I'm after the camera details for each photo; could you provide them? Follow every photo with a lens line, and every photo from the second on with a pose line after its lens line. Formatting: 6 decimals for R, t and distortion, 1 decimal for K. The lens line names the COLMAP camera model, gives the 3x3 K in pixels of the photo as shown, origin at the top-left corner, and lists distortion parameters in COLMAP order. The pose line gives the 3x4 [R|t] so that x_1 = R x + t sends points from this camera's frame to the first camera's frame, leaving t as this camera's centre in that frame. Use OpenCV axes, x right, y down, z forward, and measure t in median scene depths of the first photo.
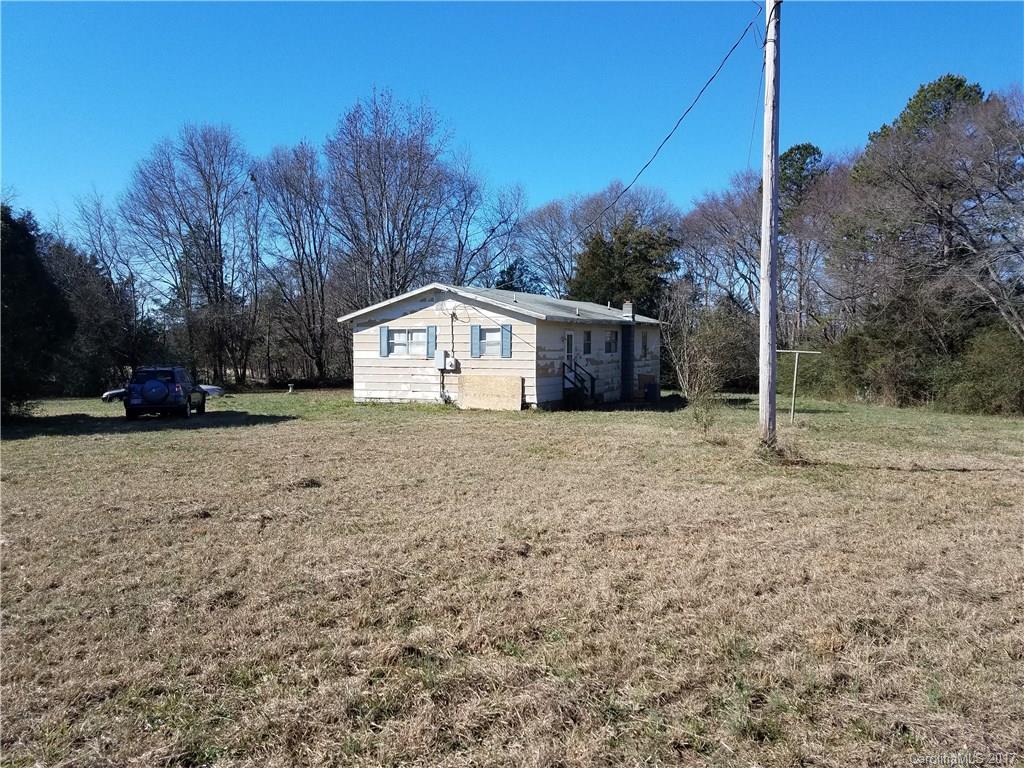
lens RADIAL K [[791.8, 0, 518.1], [0, 791.8, 382.2], [0, 0, 1]] dist [0.114847, -0.165107]
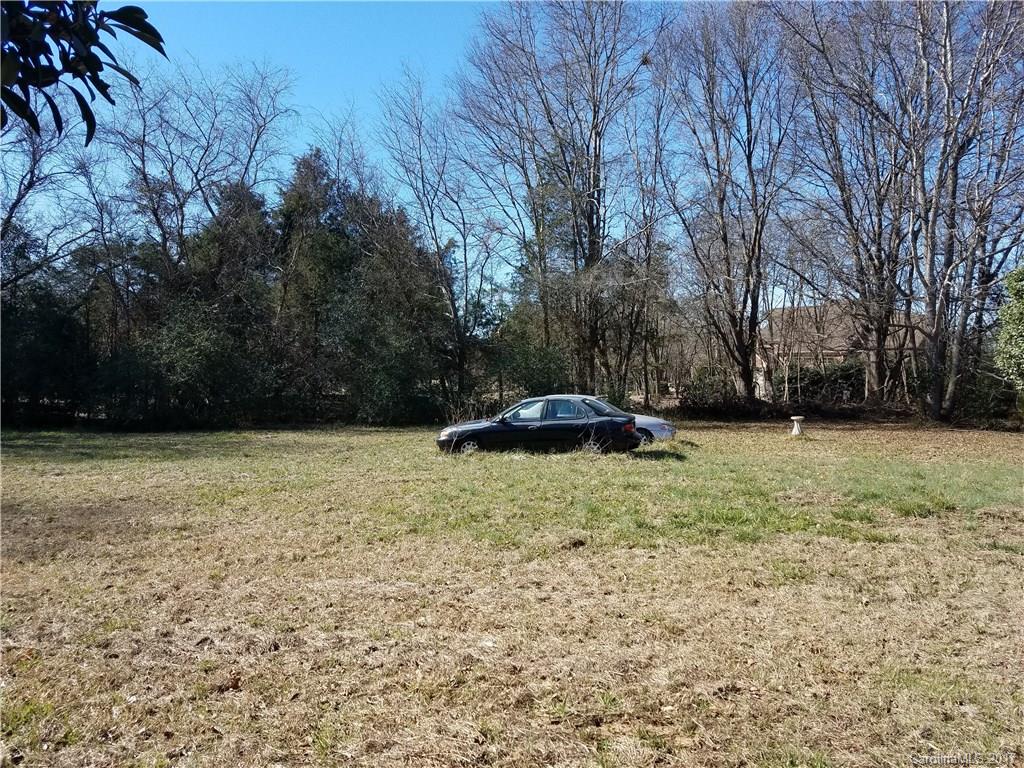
lens RADIAL K [[791.8, 0, 510.4], [0, 791.8, 384.2], [0, 0, 1]] dist [0.114847, -0.165107]
pose [[0.947490, 0.018450, -0.319251, -0.468768], [-0.024161, 0.999611, -0.013937, -0.006936], [0.318870, 0.020919, 0.947568, 0.833112]]
